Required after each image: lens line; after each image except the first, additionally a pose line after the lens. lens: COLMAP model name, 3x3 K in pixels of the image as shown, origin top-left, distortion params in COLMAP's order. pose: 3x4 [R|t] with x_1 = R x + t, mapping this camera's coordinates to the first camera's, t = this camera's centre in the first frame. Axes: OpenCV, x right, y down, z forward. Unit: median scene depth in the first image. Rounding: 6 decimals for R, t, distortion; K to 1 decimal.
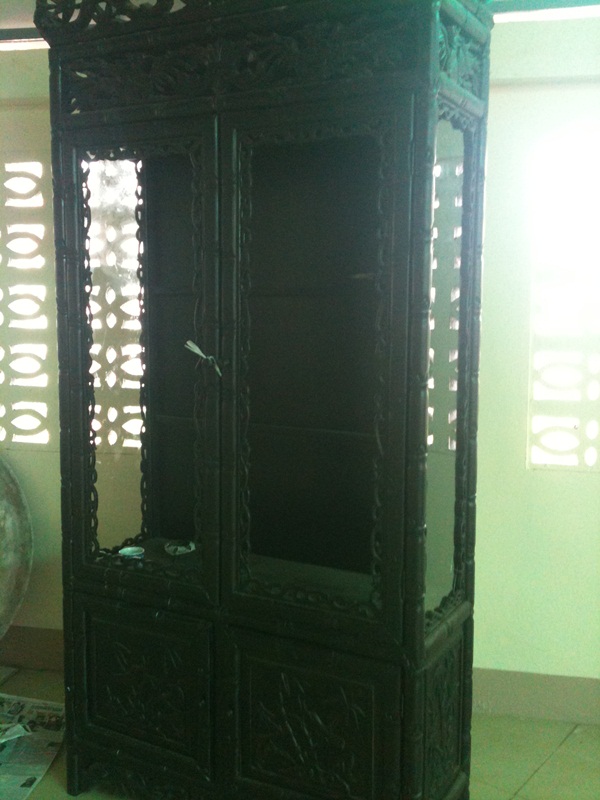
lens RADIAL K [[851.4, 0, 293.9], [0, 851.4, 383.9], [0, 0, 1]] dist [0.120565, -0.231571]
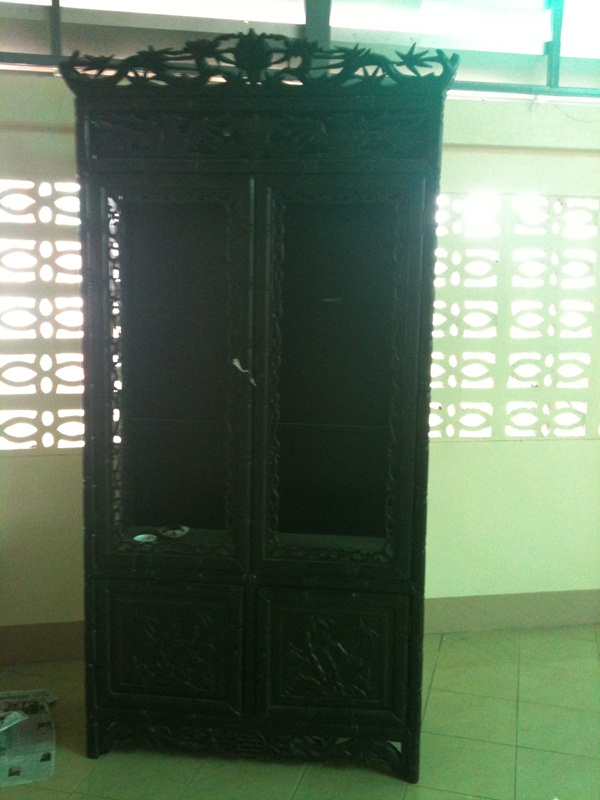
lens RADIAL K [[851.4, 0, 293.9], [0, 851.4, 383.9], [0, 0, 1]] dist [0.120565, -0.231571]
pose [[0.923912, -0.042675, 0.380218, -0.499362], [0.031336, 0.998862, 0.035964, -0.054576], [-0.381320, -0.021313, 0.924197, -0.158984]]
